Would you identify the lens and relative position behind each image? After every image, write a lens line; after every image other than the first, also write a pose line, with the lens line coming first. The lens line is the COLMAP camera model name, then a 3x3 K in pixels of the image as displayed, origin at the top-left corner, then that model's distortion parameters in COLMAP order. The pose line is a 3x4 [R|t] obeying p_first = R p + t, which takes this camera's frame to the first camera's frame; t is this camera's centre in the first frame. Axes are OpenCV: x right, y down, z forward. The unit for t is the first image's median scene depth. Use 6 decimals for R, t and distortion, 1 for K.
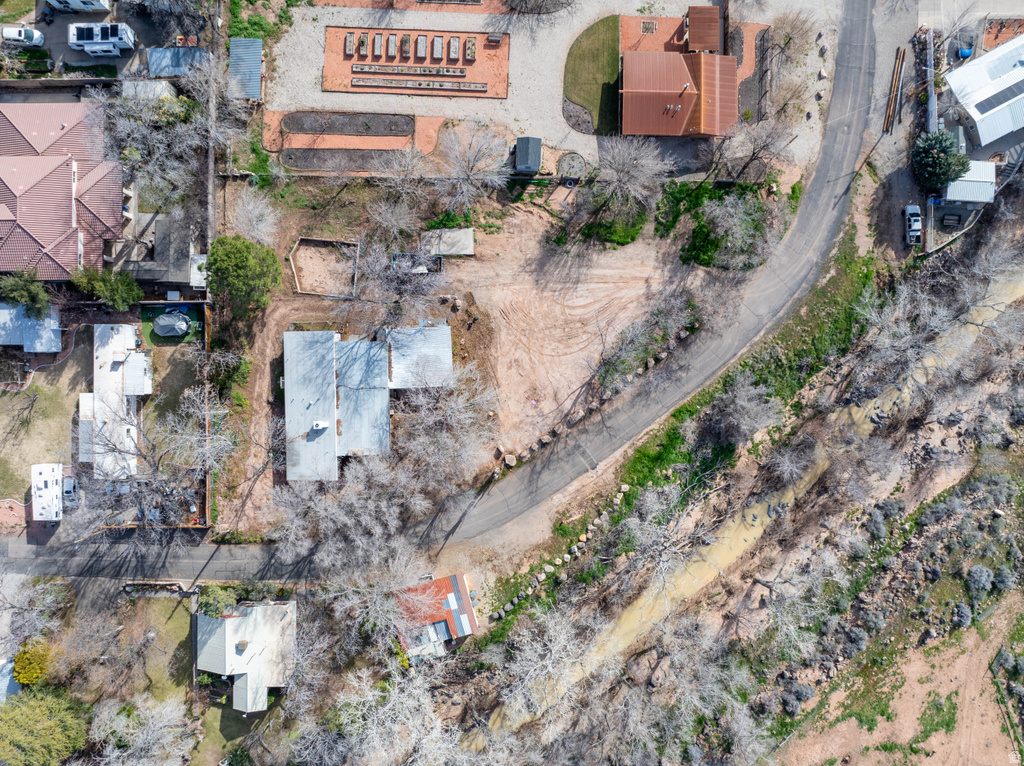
lens RADIAL K [[723.7, 0, 514.1], [0, 723.7, 377.8], [0, 0, 1]] dist [-0.037141, 0.002131]
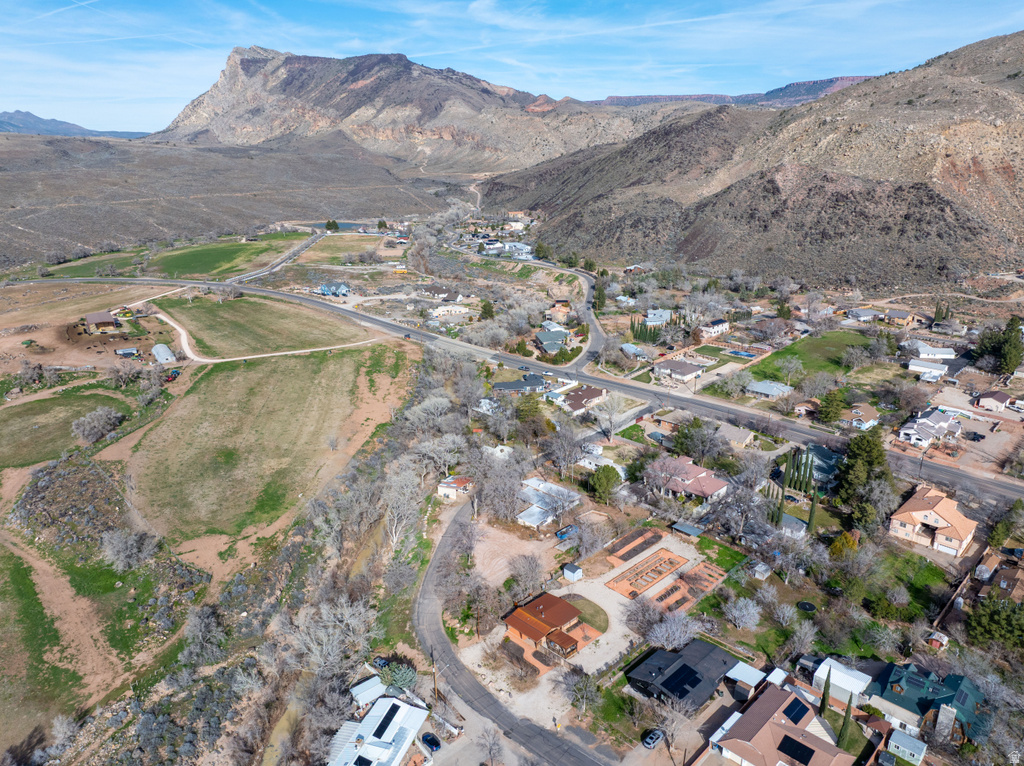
lens RADIAL K [[723.7, 0, 514.1], [0, 723.7, 377.8], [0, 0, 1]] dist [-0.037141, 0.002131]
pose [[-0.705013, 0.207403, -0.678190, 1.311474], [-0.709183, -0.211779, 0.672465, -1.361327], [-0.004155, 0.955057, 0.296394, -0.077709]]
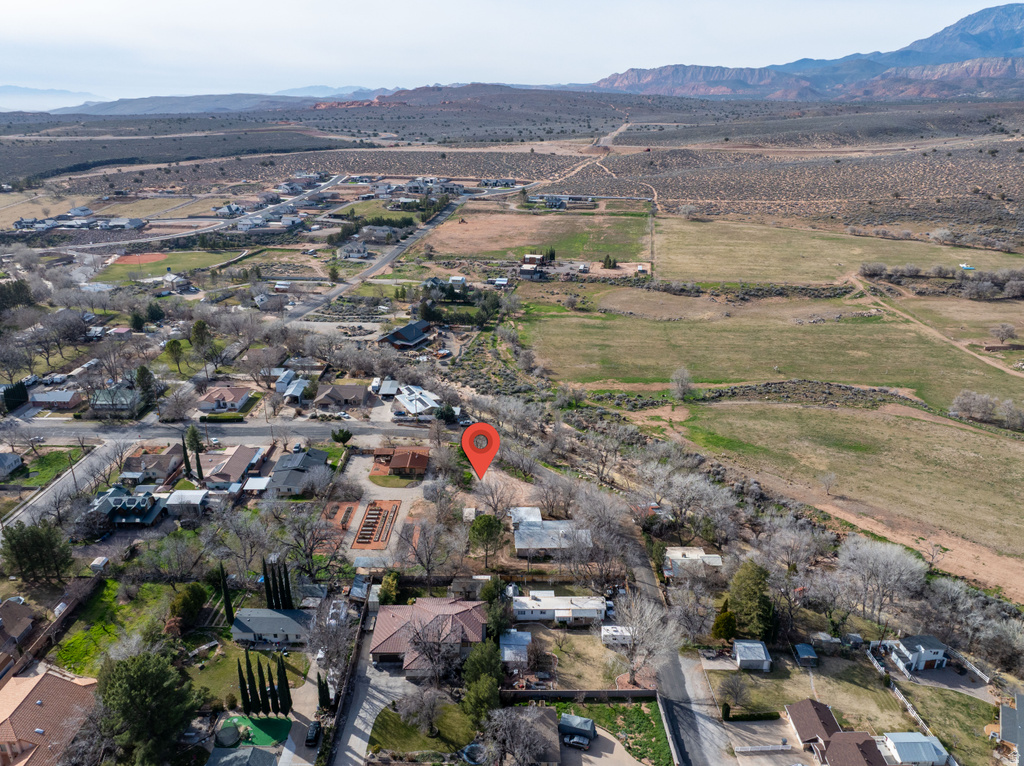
lens RADIAL K [[723.7, 0, 514.1], [0, 723.7, 377.8], [0, 0, 1]] dist [-0.037141, 0.002131]
pose [[-0.019953, -0.362997, 0.931577, -1.830208], [0.999767, 0.000381, 0.021562, -0.102707], [-0.008182, 0.931790, 0.362905, -0.102487]]
